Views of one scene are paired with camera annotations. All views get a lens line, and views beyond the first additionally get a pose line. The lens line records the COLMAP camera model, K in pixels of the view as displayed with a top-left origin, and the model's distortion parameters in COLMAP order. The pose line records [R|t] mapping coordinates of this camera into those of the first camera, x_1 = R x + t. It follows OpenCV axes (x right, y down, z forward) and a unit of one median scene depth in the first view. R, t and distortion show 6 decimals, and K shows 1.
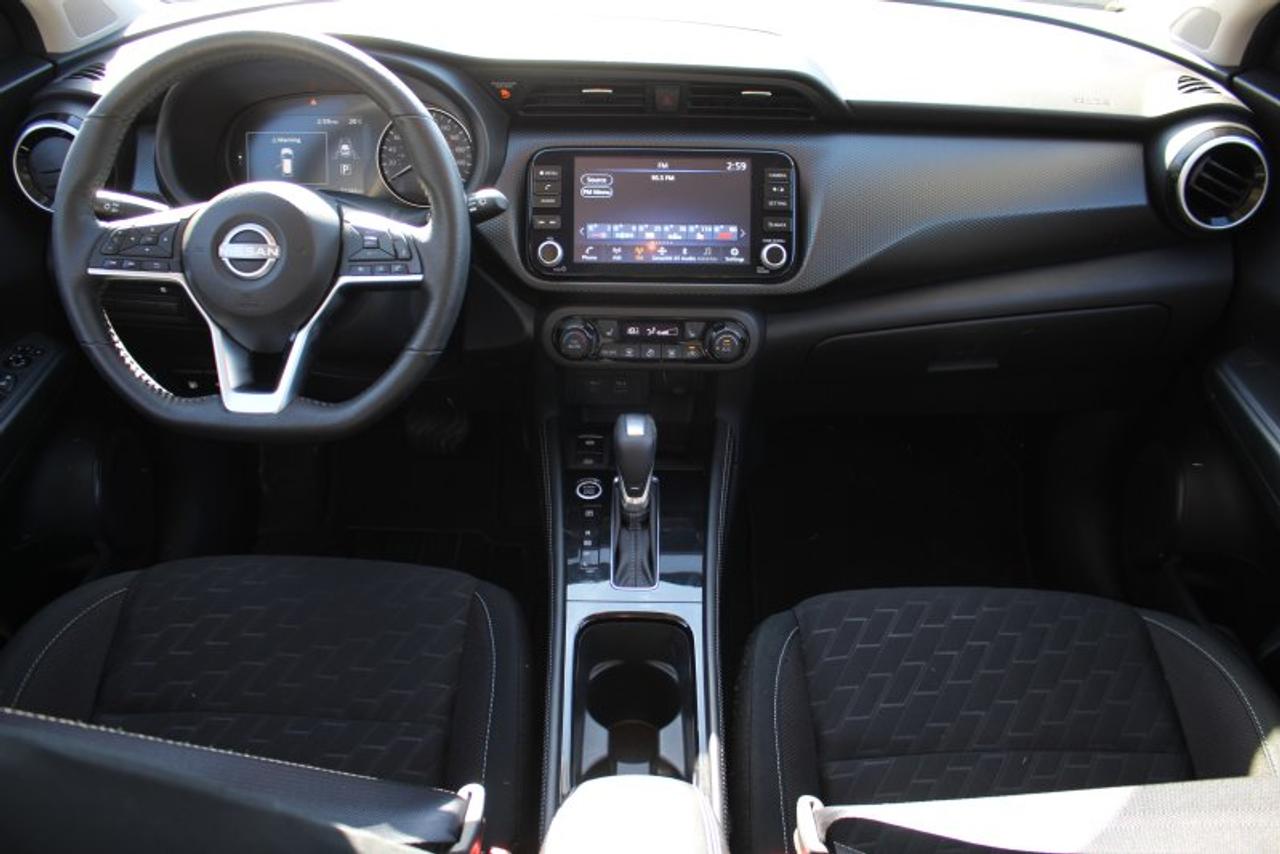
lens RADIAL K [[1052.9, 0, 639.2], [0, 1052.9, 423.6], [0, 0, 1]] dist [-0.154644, 0.112649]
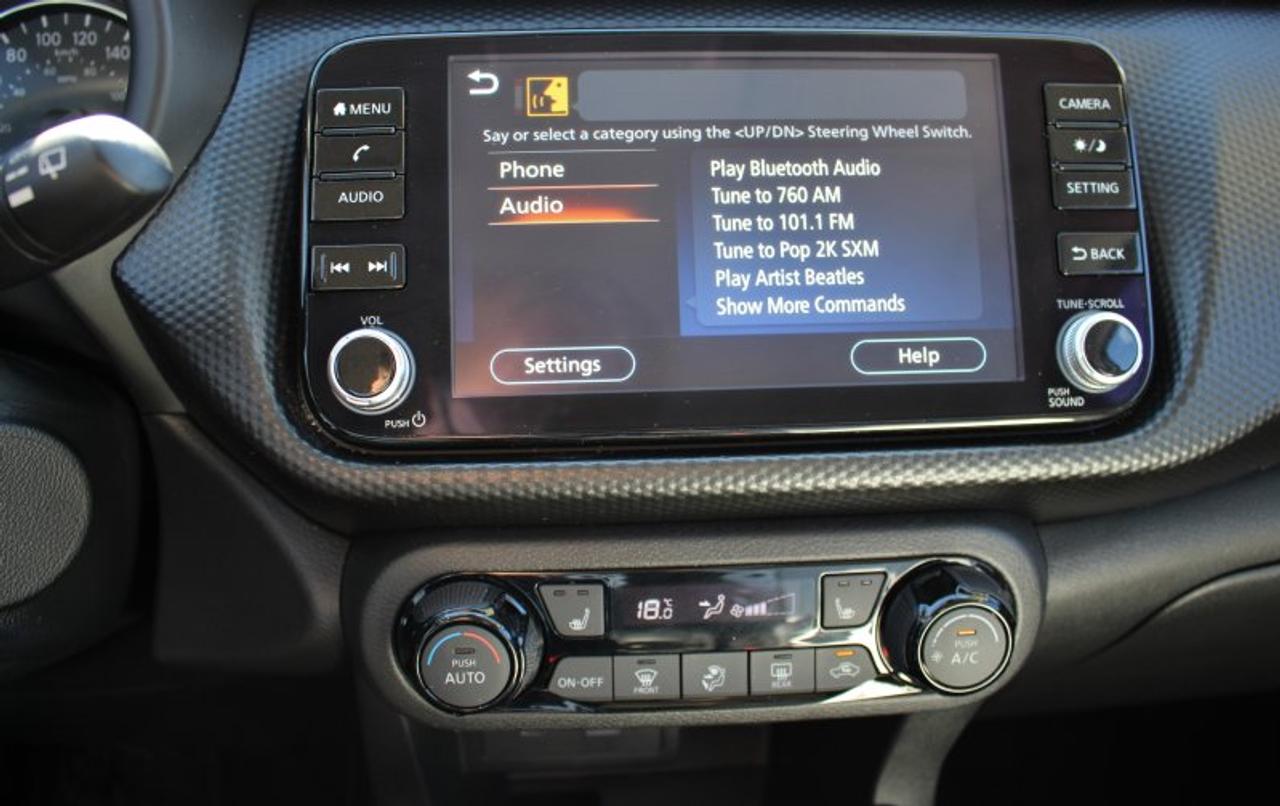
lens RADIAL K [[1092.0, 0, 641.3], [0, 1092.0, 398.8], [0, 0, 1]] dist [-0.151756, 0.103363]
pose [[0.997085, -0.039228, 0.065447, -0.029305], [0.048204, 0.988726, -0.141767, -0.107737], [-0.059148, 0.144509, 0.987734, 0.696275]]
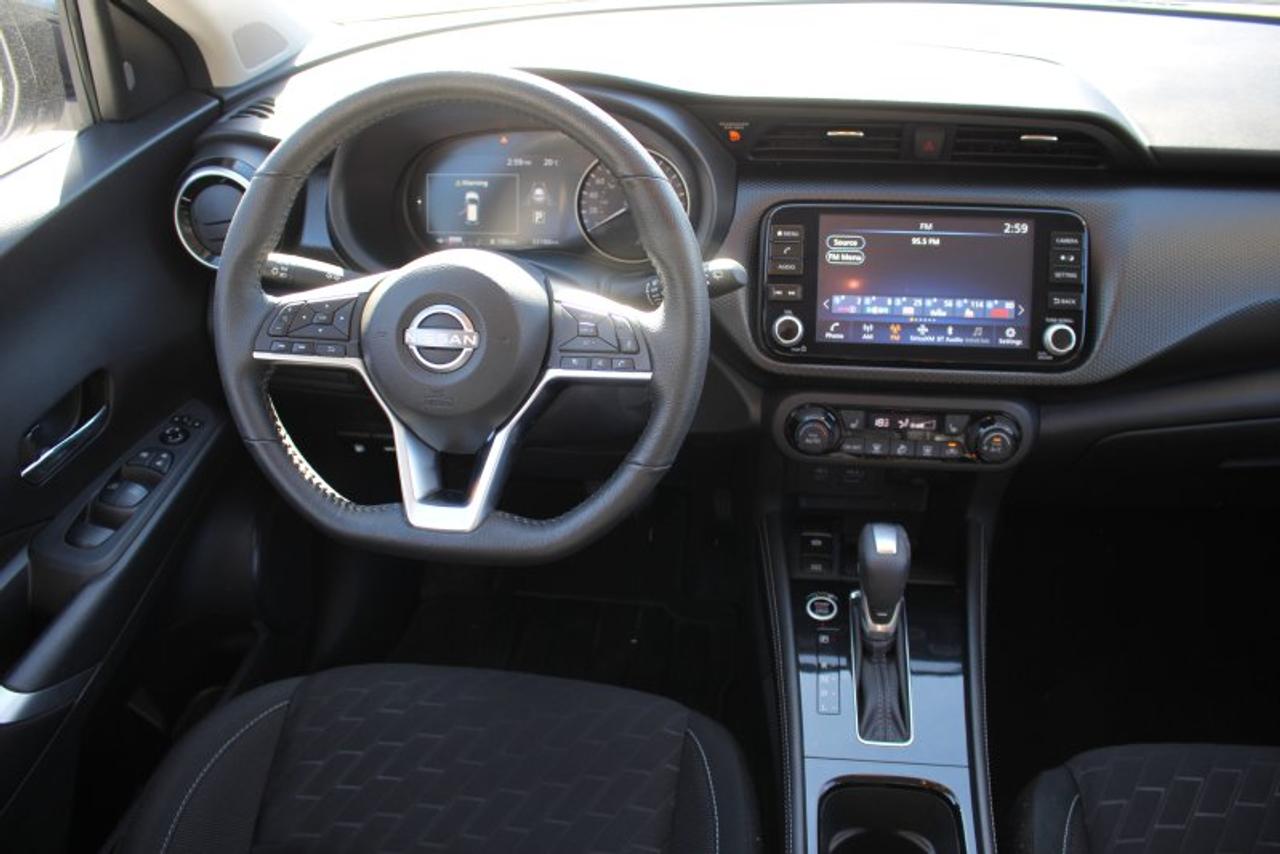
lens RADIAL K [[1052.9, 0, 637.9], [0, 1052.9, 419.9], [0, 0, 1]] dist [-0.154644, 0.112649]
pose [[0.991187, 0.026423, -0.129805, -0.093393], [-0.025973, 0.999649, 0.005160, -0.092477], [0.129896, -0.001744, 0.991526, 0.155350]]
